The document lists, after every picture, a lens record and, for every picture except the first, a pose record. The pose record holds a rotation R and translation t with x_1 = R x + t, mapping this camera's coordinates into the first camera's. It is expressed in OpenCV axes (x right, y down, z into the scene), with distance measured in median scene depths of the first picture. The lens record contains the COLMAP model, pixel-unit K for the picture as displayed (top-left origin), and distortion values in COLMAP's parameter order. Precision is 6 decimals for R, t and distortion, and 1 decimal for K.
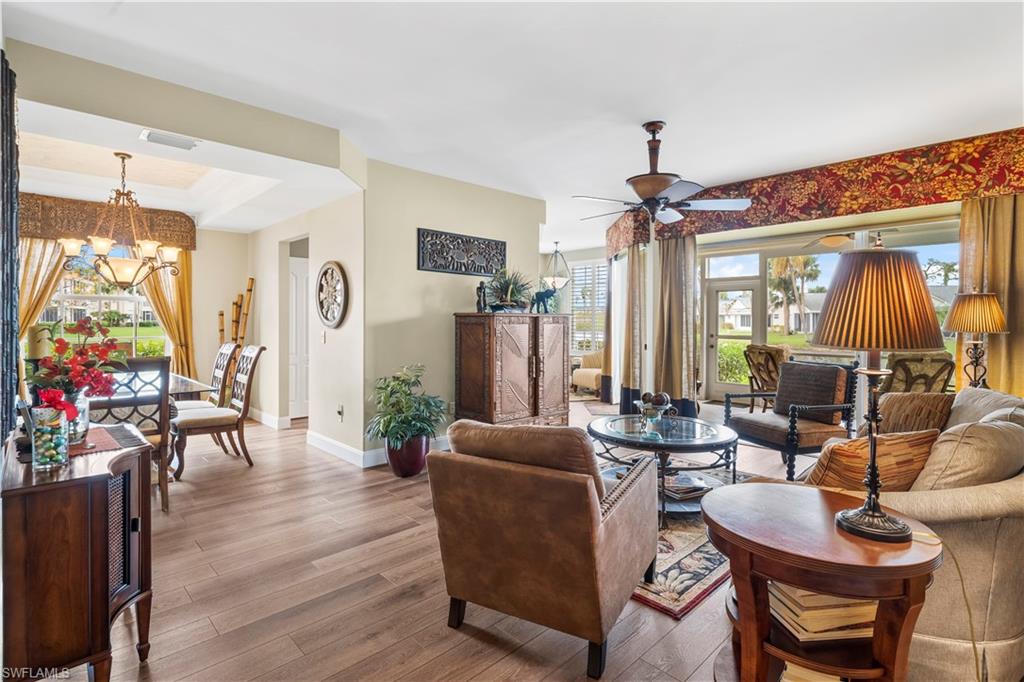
lens RADIAL K [[503.7, 0, 515.8], [0, 503.7, 320.1], [0, 0, 1]] dist [-0.000653, 0.000083]
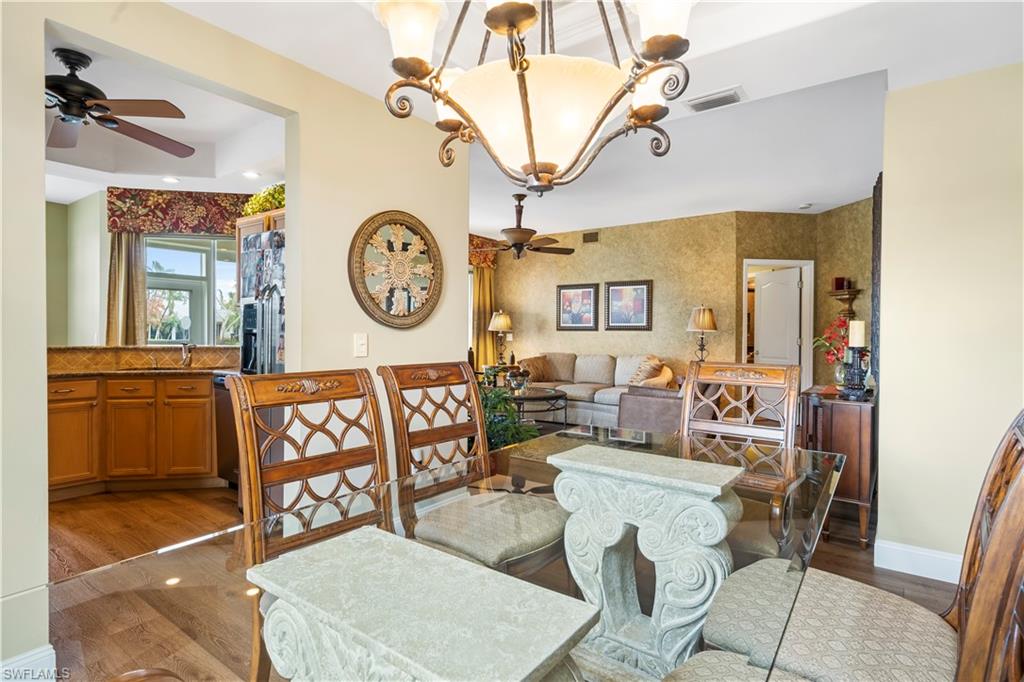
lens RADIAL K [[523.6, 0, 514.7], [0, 523.6, 338.0], [0, 0, 1]] dist [0.001067, 0.000450]
pose [[-0.165636, -0.013794, 0.986091, -0.989432], [-0.004987, 0.999901, 0.013150, 0.019346], [-0.986174, -0.002739, -0.165688, 0.970430]]
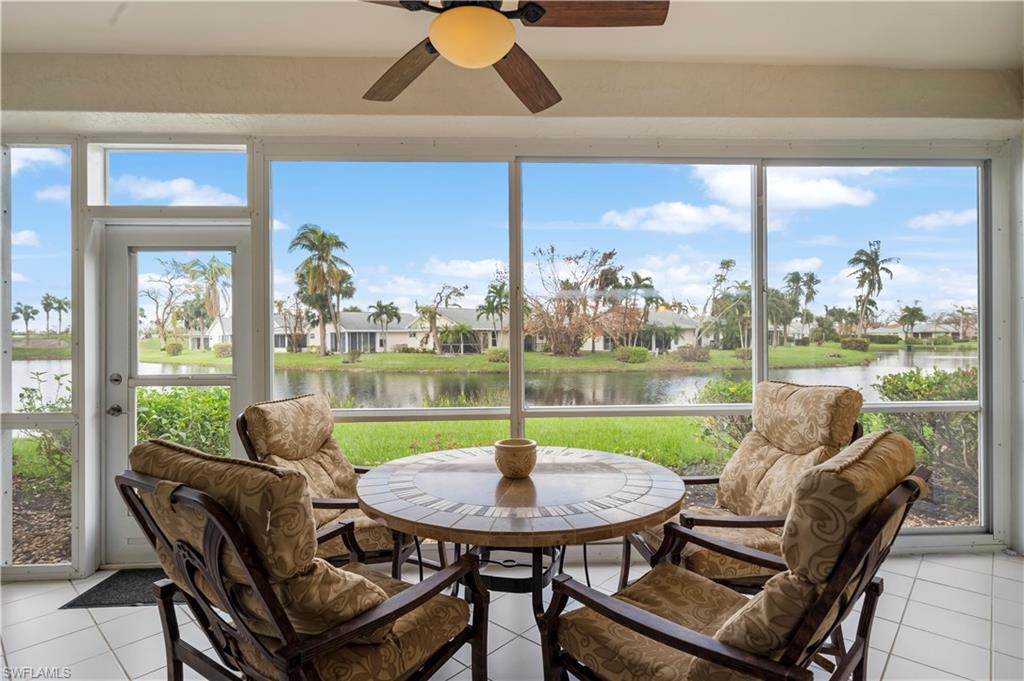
lens RADIAL K [[523.6, 0, 514.7], [0, 523.6, 337.5], [0, 0, 1]] dist [0.001067, 0.000450]
pose [[0.664169, -0.006787, 0.747551, 0.547298], [0.011555, 0.999933, -0.001188, 0.012485], [-0.747493, 0.009427, 0.664203, 1.014233]]
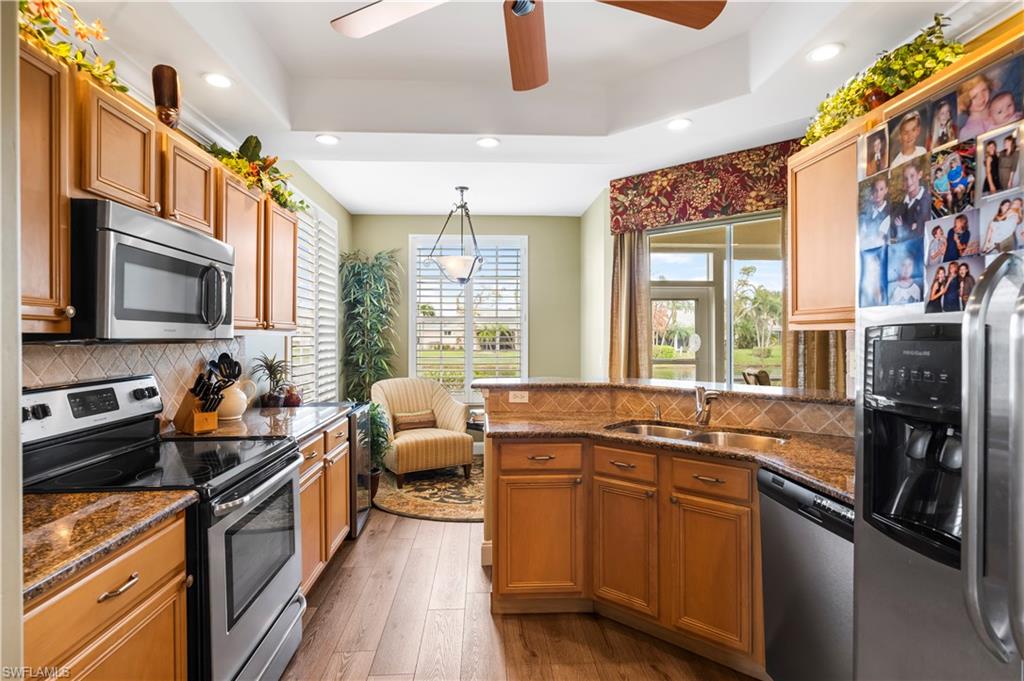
lens RADIAL K [[523.6, 0, 514.7], [0, 523.6, 337.5], [0, 0, 1]] dist [0.001067, 0.000450]
pose [[0.650578, -0.006236, 0.759414, -0.543461], [0.005948, 0.999977, 0.003116, -0.010260], [-0.759417, 0.002490, 0.650600, 1.173225]]
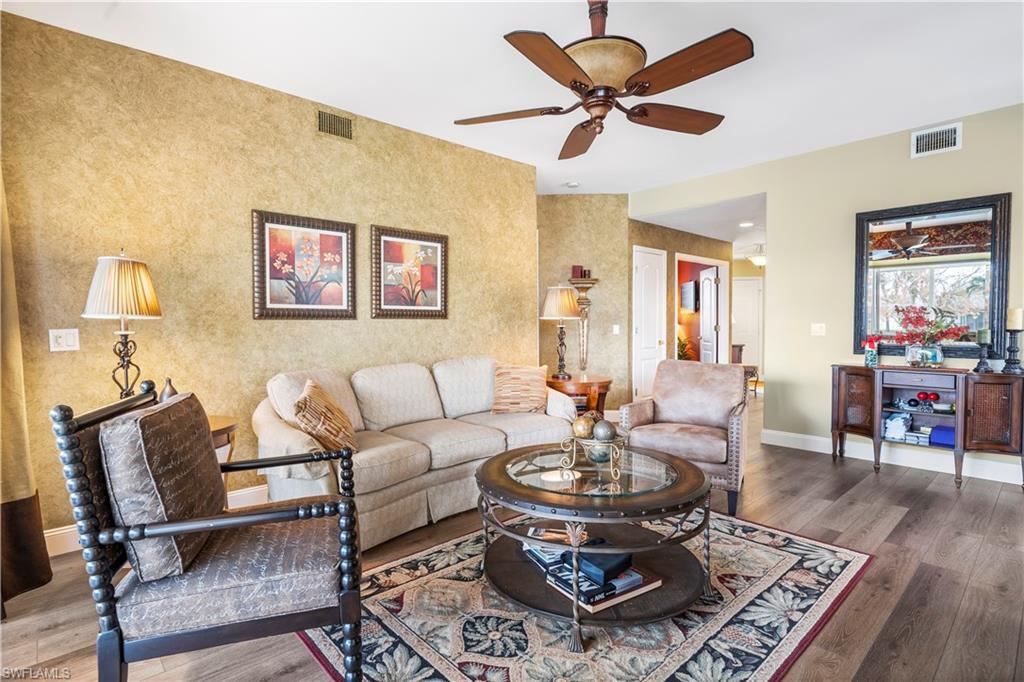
lens RADIAL K [[508.0, 0, 512.0], [0, 508.0, 341.0], [0, 0, 1]] dist [-0.001122, -0.000393]
pose [[-0.999671, 0.002047, 0.025585, 0.276405], [0.002959, 0.999359, 0.035671, 0.023539], [-0.025495, 0.035735, -0.999036, 1.228762]]
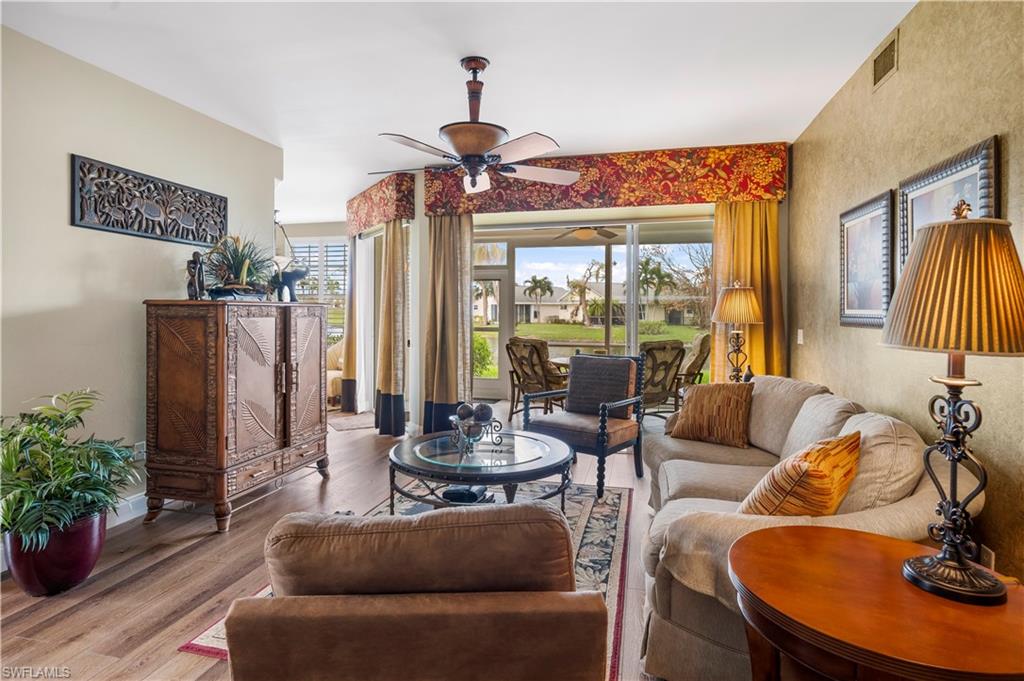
lens RADIAL K [[537.7, 0, 512.9], [0, 537.7, 312.7], [0, 0, 1]] dist [0.001243, 0.000038]
pose [[0.848186, -0.000859, 0.529697, -0.090141], [-0.001114, 0.999994, 0.003406, -0.001111], [-0.529697, -0.003479, 0.848180, 0.195955]]
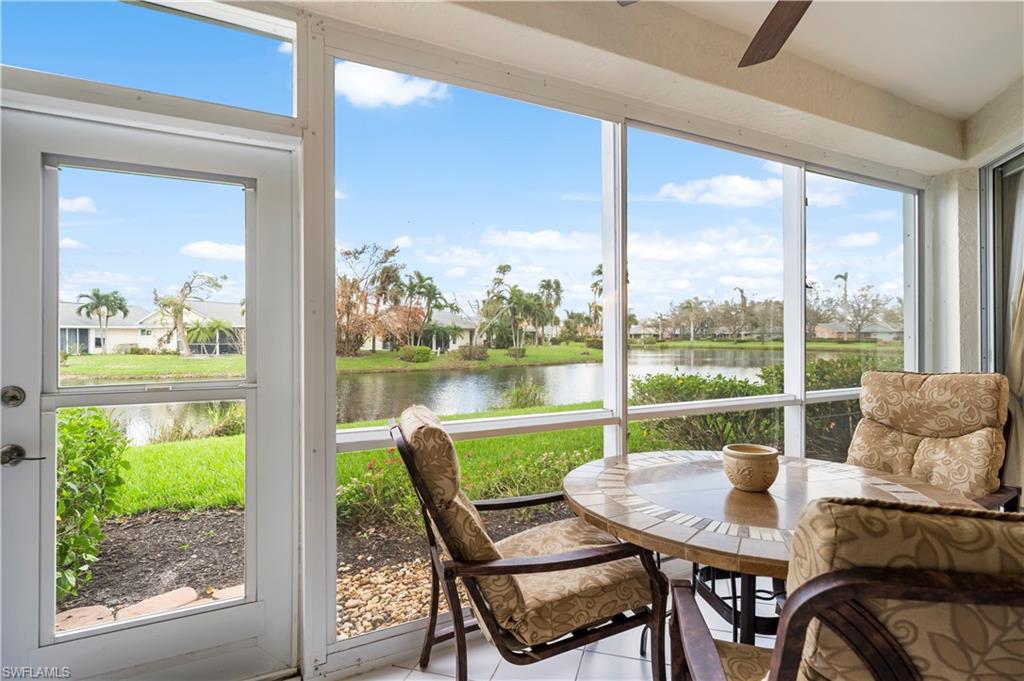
lens RADIAL K [[525.6, 0, 509.8], [0, 525.6, 334.1], [0, 0, 1]] dist [0.001321, 0.000020]
pose [[0.282692, 0.001364, 0.959210, 0.464727], [0.006625, 0.999972, -0.003374, 0.019303], [-0.959188, 0.007308, 0.282675, 1.392050]]
